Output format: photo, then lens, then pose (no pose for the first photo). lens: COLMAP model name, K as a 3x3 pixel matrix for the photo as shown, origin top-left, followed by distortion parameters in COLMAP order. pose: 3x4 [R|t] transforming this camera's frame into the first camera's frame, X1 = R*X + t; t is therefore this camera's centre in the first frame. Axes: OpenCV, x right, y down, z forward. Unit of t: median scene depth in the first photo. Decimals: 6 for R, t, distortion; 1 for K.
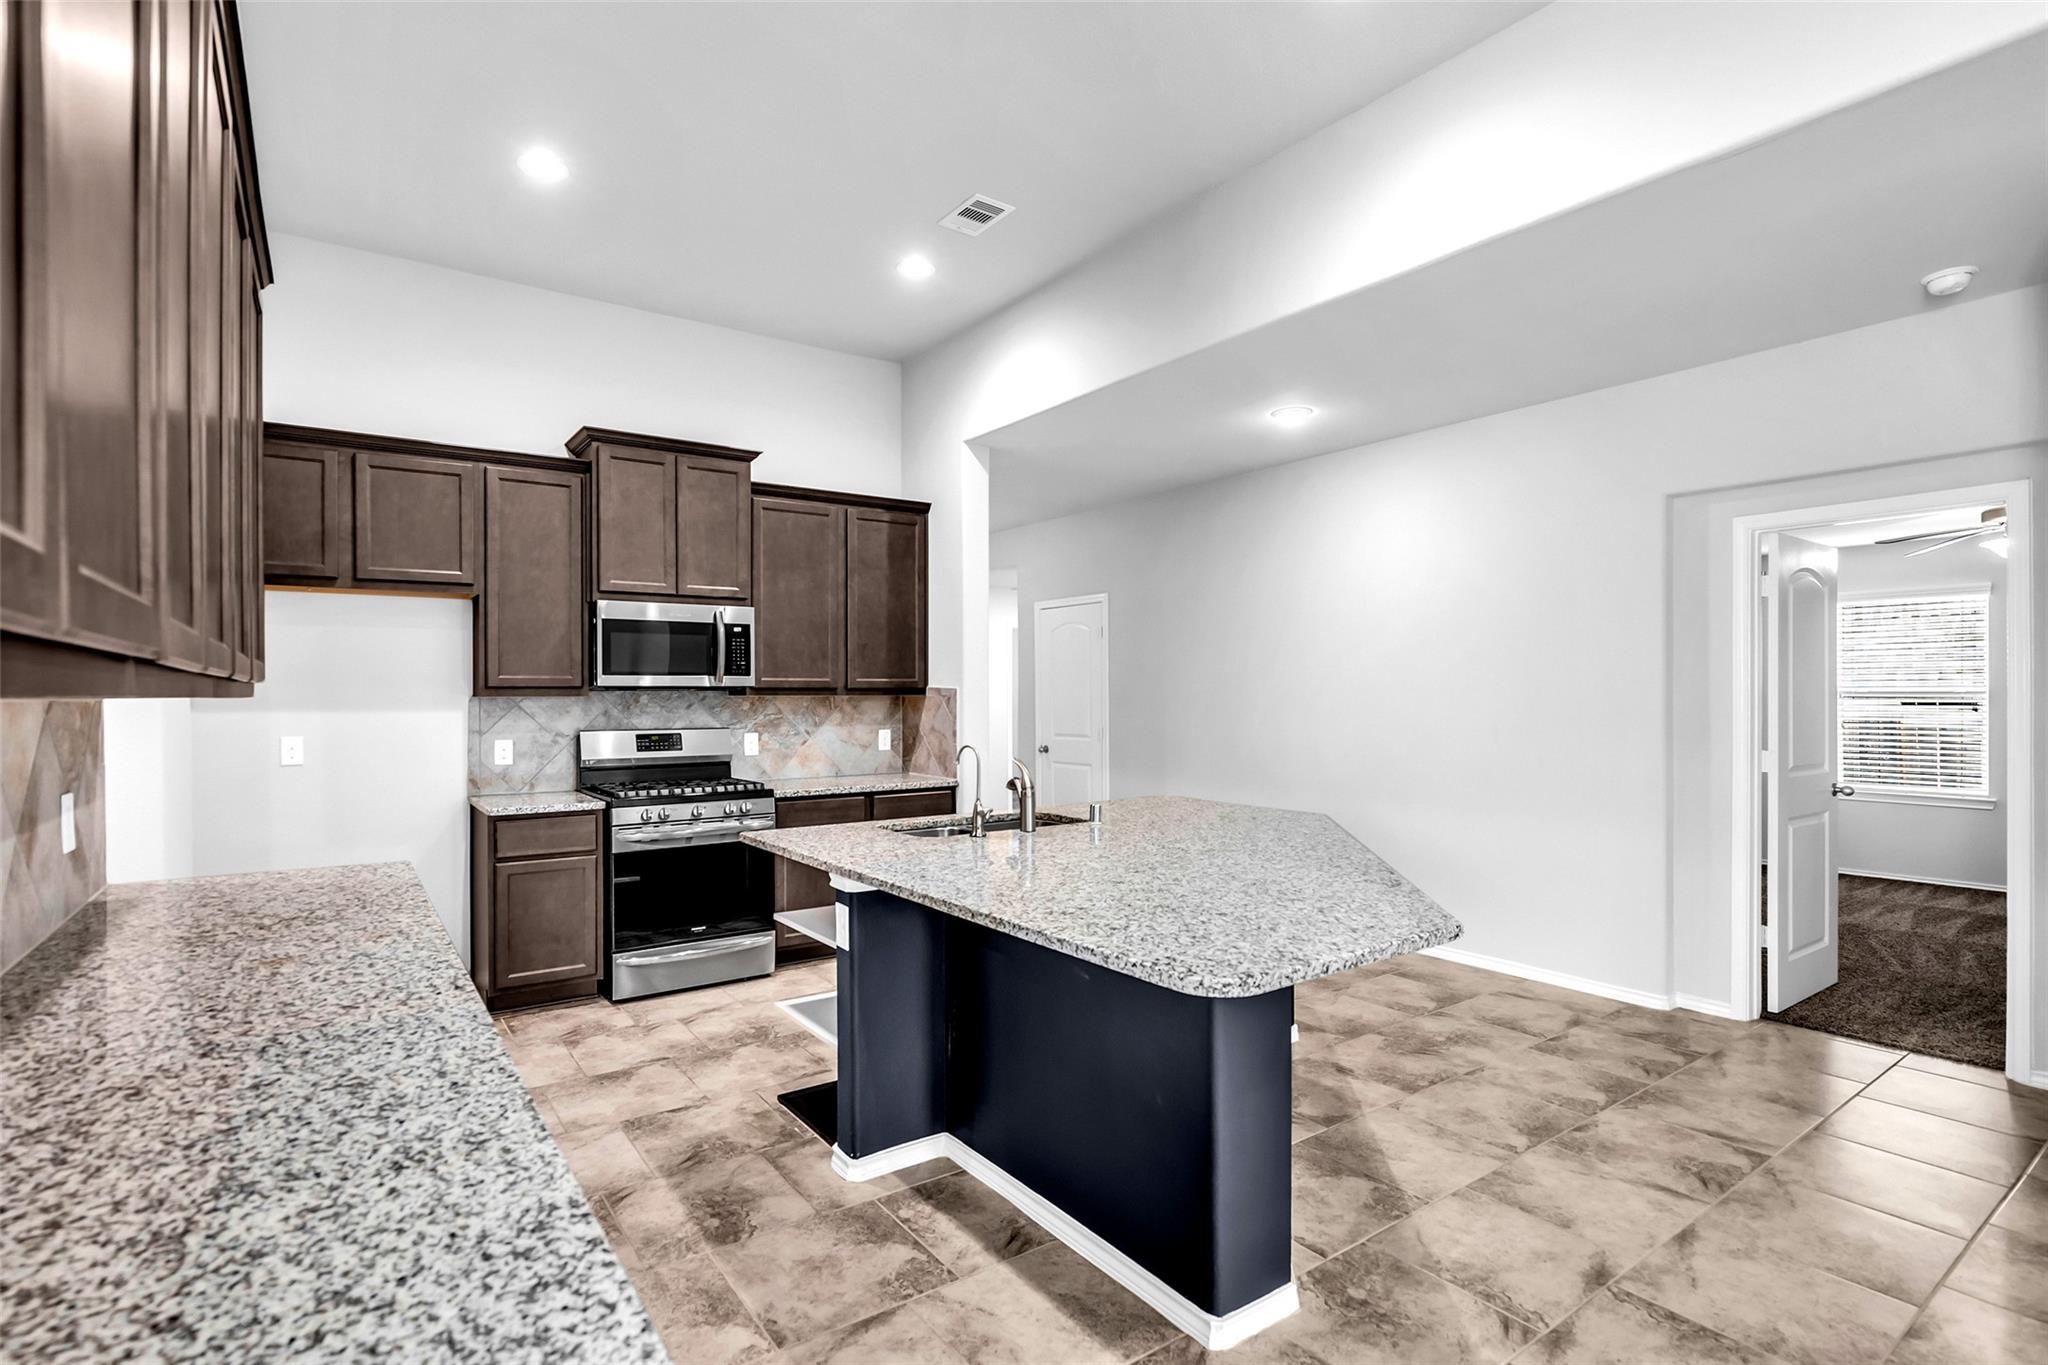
lens RADIAL K [[987.5, 0, 1013.0], [0, 987.5, 692.8], [0, 0, 1]] dist [-0.010166, 0.000277]
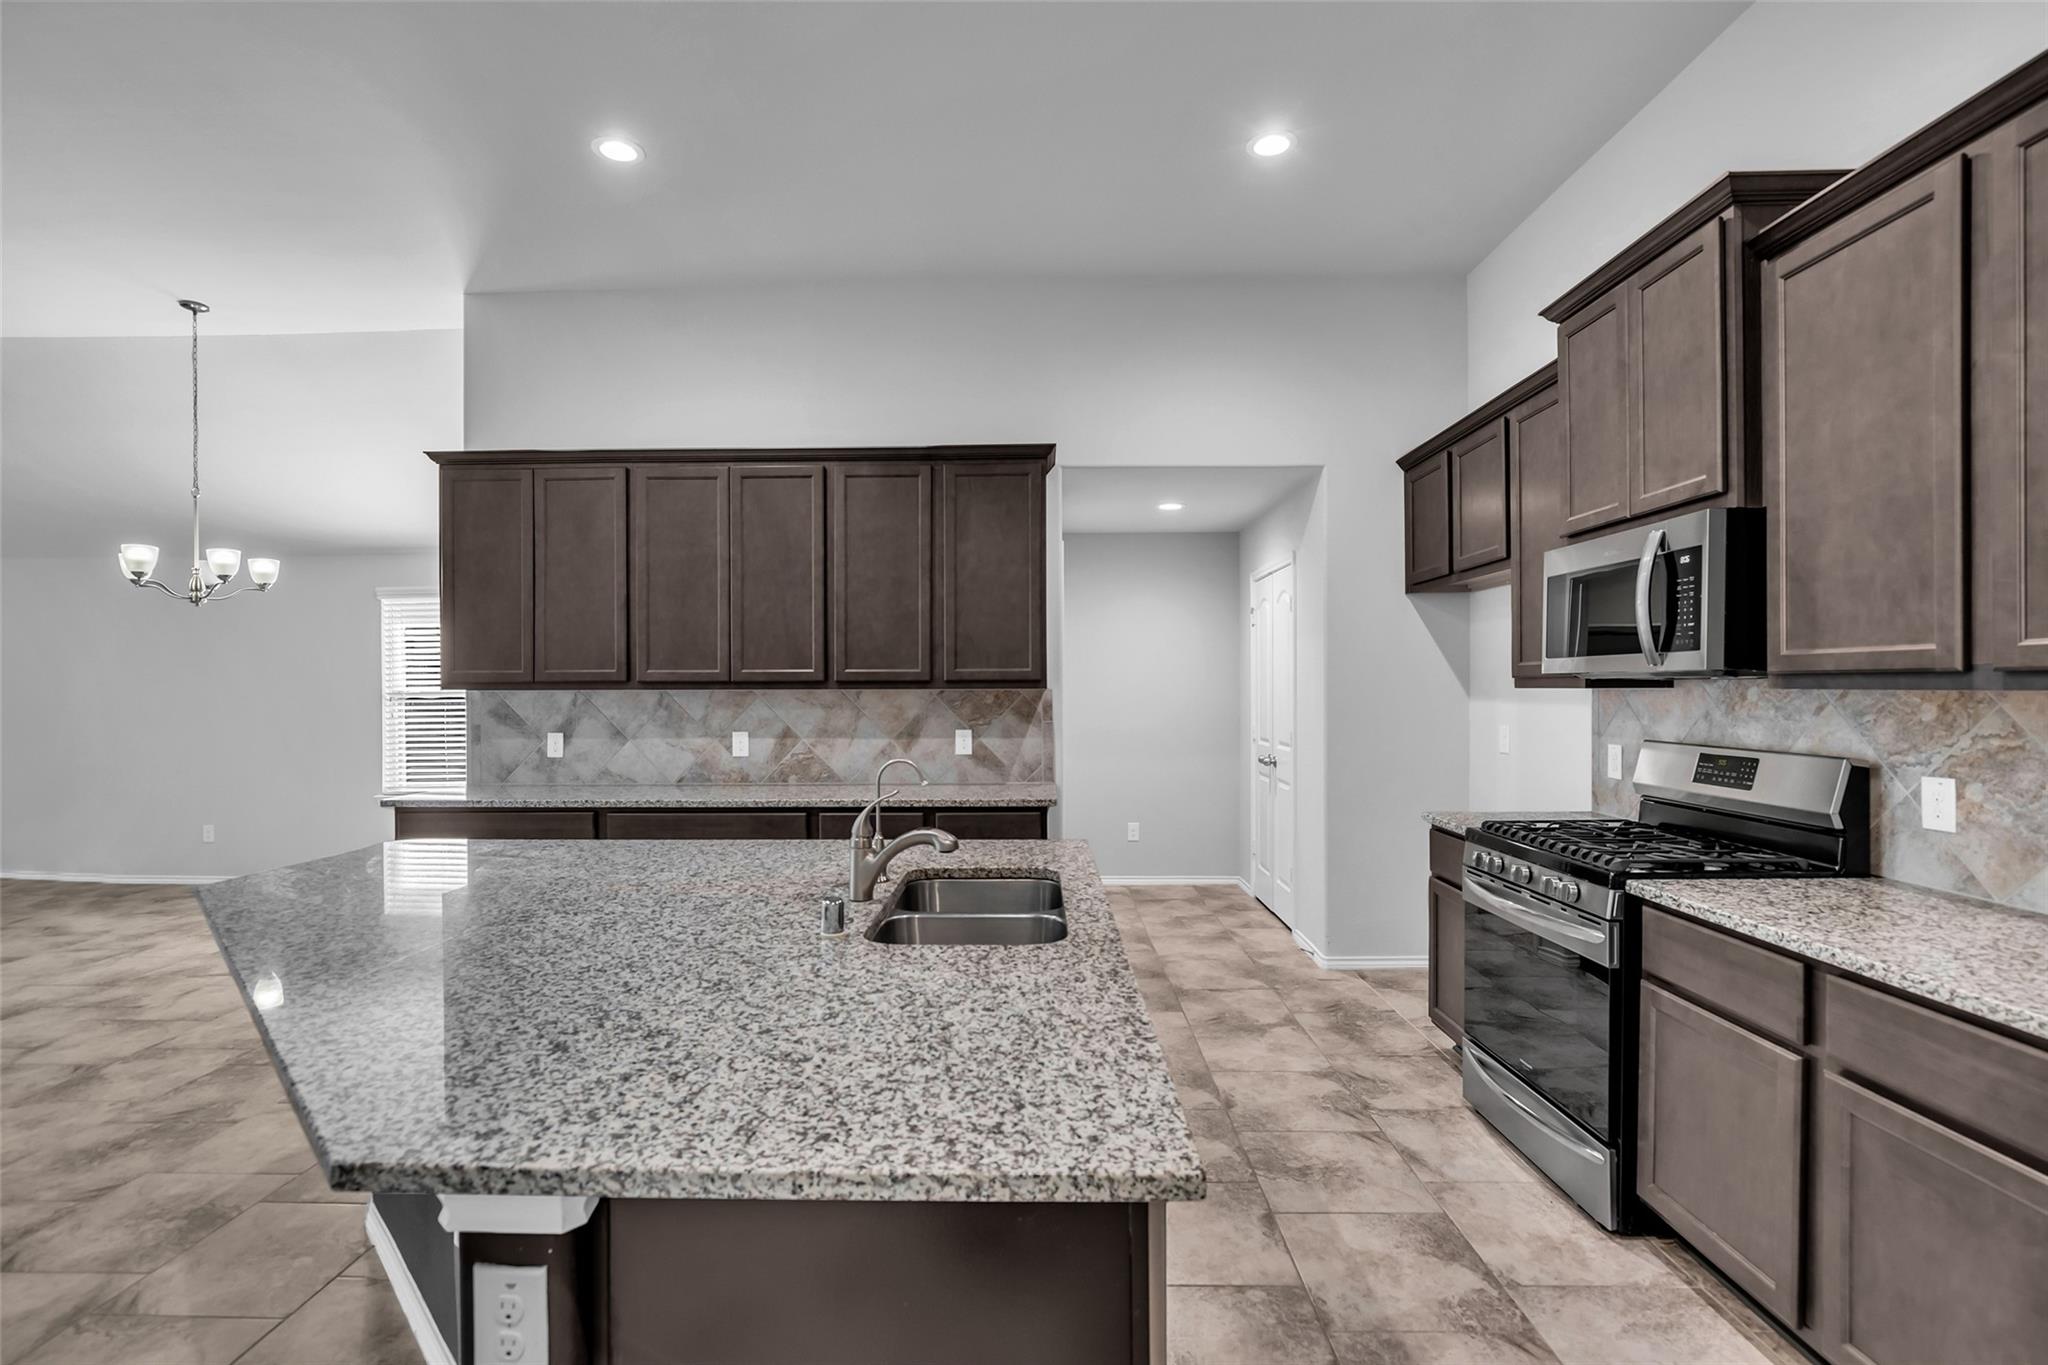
lens RADIAL K [[943.0, 0, 1005.8], [0, 943.0, 692.2], [0, 0, 1]] dist [-0.015181, 0.004588]
pose [[-0.600502, 0.011664, -0.799538, 0.338030], [0.007099, 0.999932, 0.009256, -0.002299], [0.799592, -0.000117, -0.600544, 1.071417]]
